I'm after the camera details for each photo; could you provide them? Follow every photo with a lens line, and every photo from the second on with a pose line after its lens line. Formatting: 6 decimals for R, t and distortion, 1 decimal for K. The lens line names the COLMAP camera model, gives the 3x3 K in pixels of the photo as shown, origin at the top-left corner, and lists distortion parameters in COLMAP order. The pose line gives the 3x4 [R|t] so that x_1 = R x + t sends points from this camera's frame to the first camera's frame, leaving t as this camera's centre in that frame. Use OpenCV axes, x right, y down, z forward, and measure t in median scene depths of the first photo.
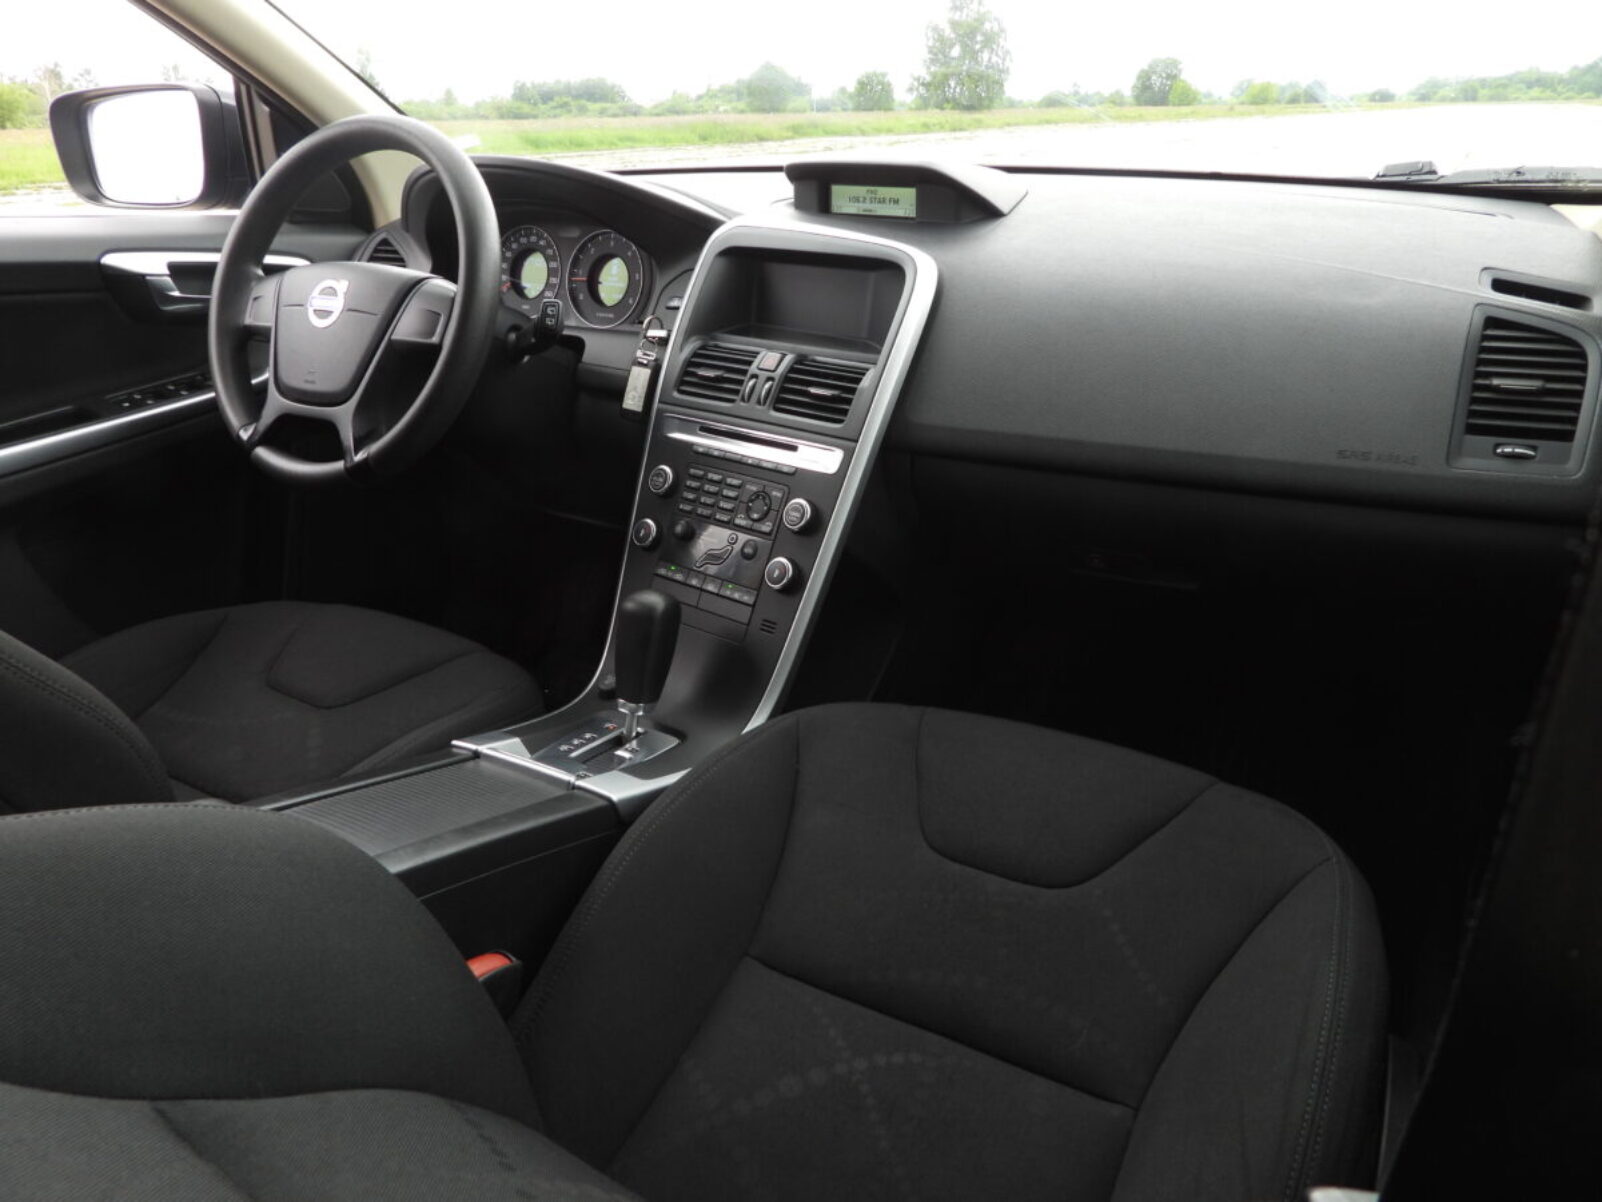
lens RADIAL K [[1155.2, 0, 800.4], [0, 1155.2, 598.0], [0, 0, 1]] dist [-0.004666, -0.001547]
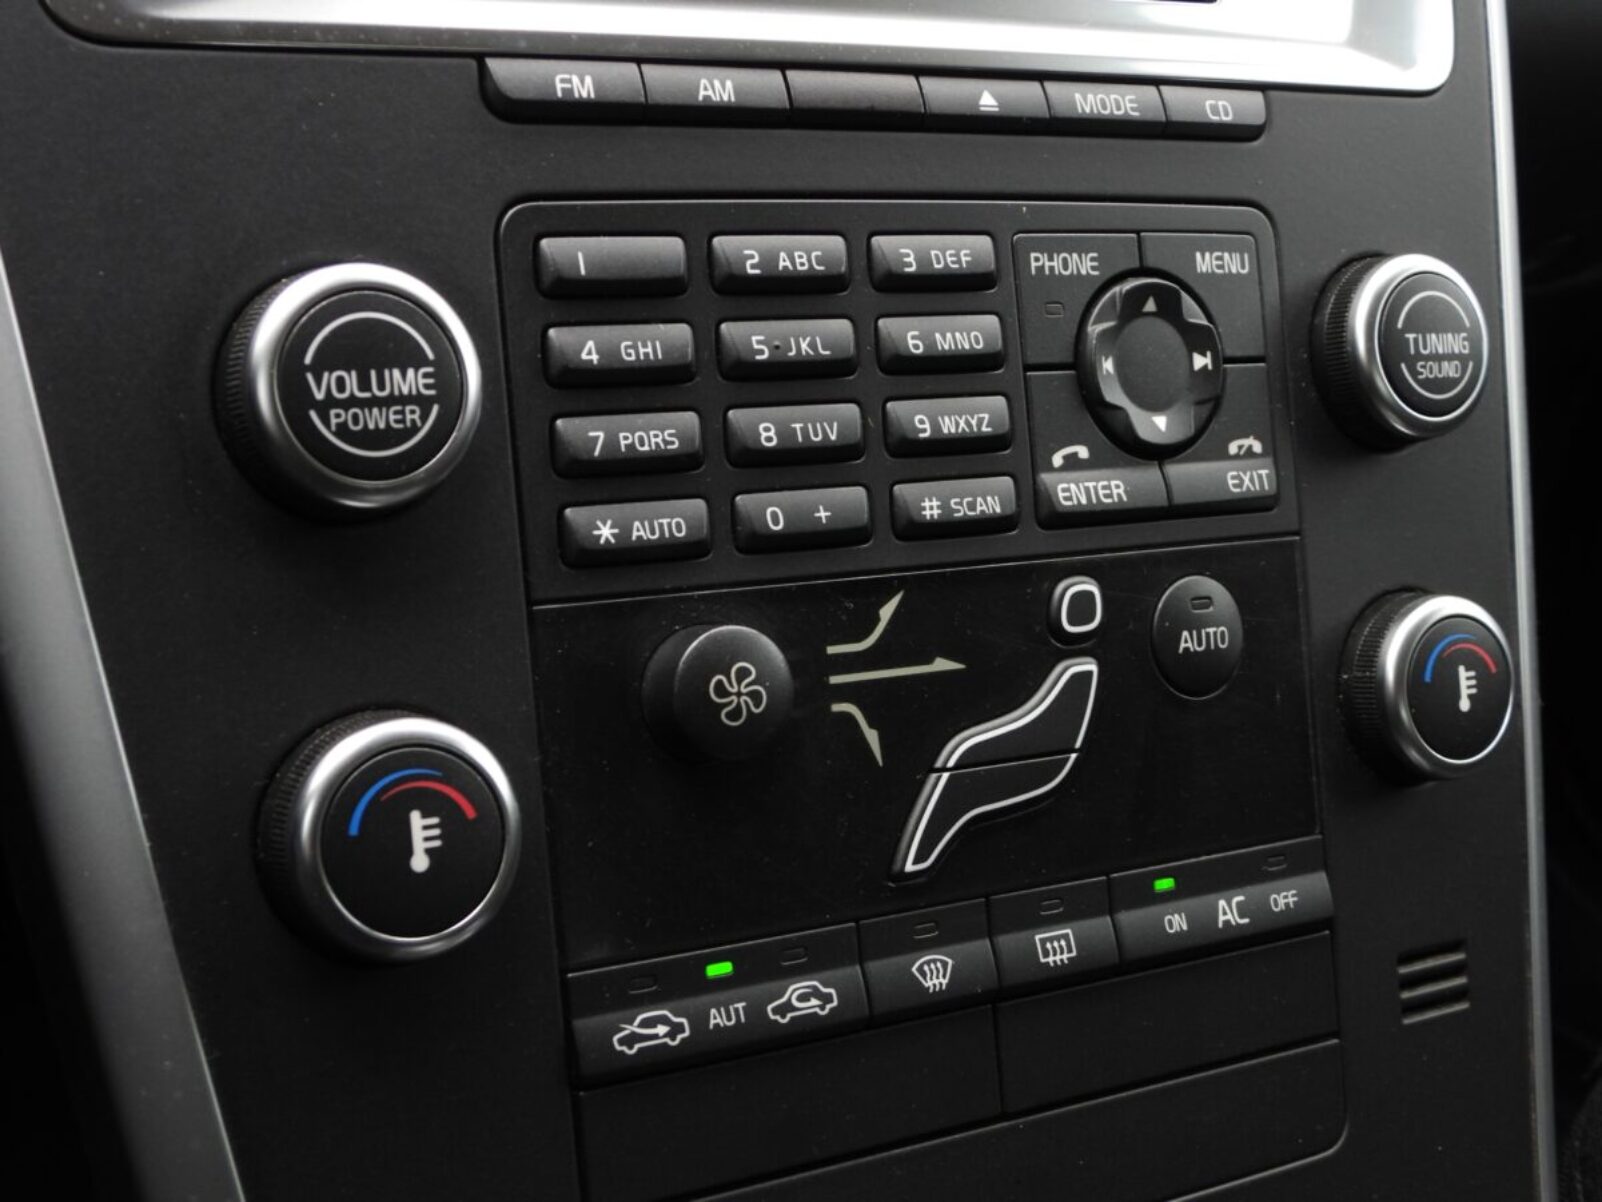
lens RADIAL K [[2126.2, 0, 799.8], [0, 2126.2, 596.1], [0, 0, 1]] dist [-0.008481, 0.000000]
pose [[0.359879, -0.344285, 0.867153, -0.300035], [0.206156, 0.935796, 0.285981, -0.133126], [-0.909938, 0.075850, 0.407750, 0.851033]]
